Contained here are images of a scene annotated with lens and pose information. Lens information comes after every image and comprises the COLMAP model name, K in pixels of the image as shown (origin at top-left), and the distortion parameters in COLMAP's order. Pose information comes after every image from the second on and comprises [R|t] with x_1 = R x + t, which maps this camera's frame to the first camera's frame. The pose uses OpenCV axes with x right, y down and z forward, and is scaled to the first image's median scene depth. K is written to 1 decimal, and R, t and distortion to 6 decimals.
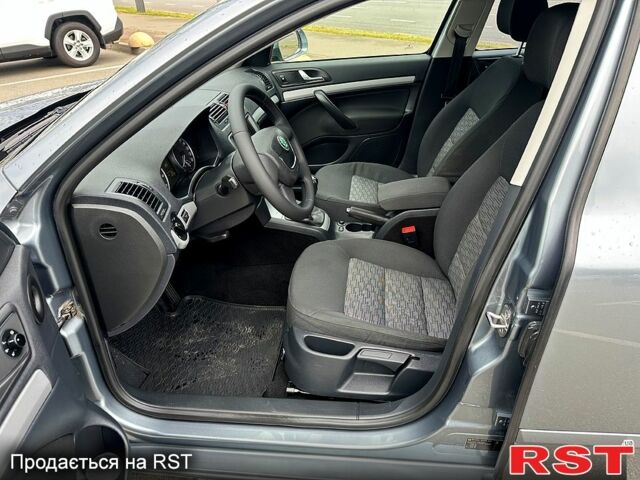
lens RADIAL K [[500.9, 0, 320.0], [0, 500.9, 240.0], [0, 0, 1]] dist [0.155022, -0.210432]
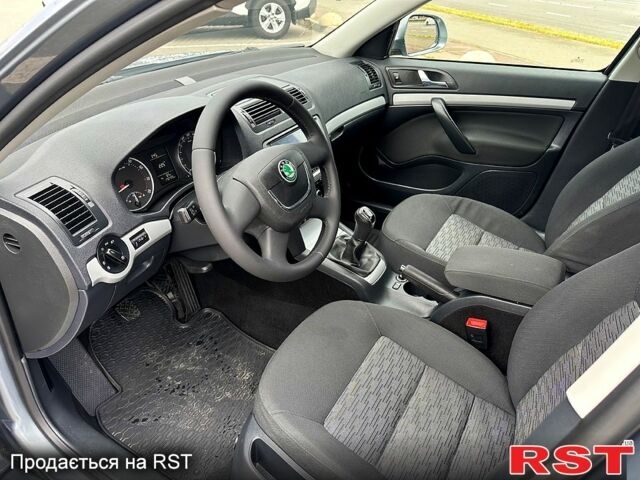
lens RADIAL K [[449.9, 0, 345.2], [0, 449.9, 224.5], [0, 0, 1]] dist [0.081586, -0.107137]
pose [[0.904705, 0.256534, -0.340145, 0.156448], [-0.244821, 0.966448, 0.077720, -0.126934], [0.348671, 0.012961, 0.937156, 0.297231]]
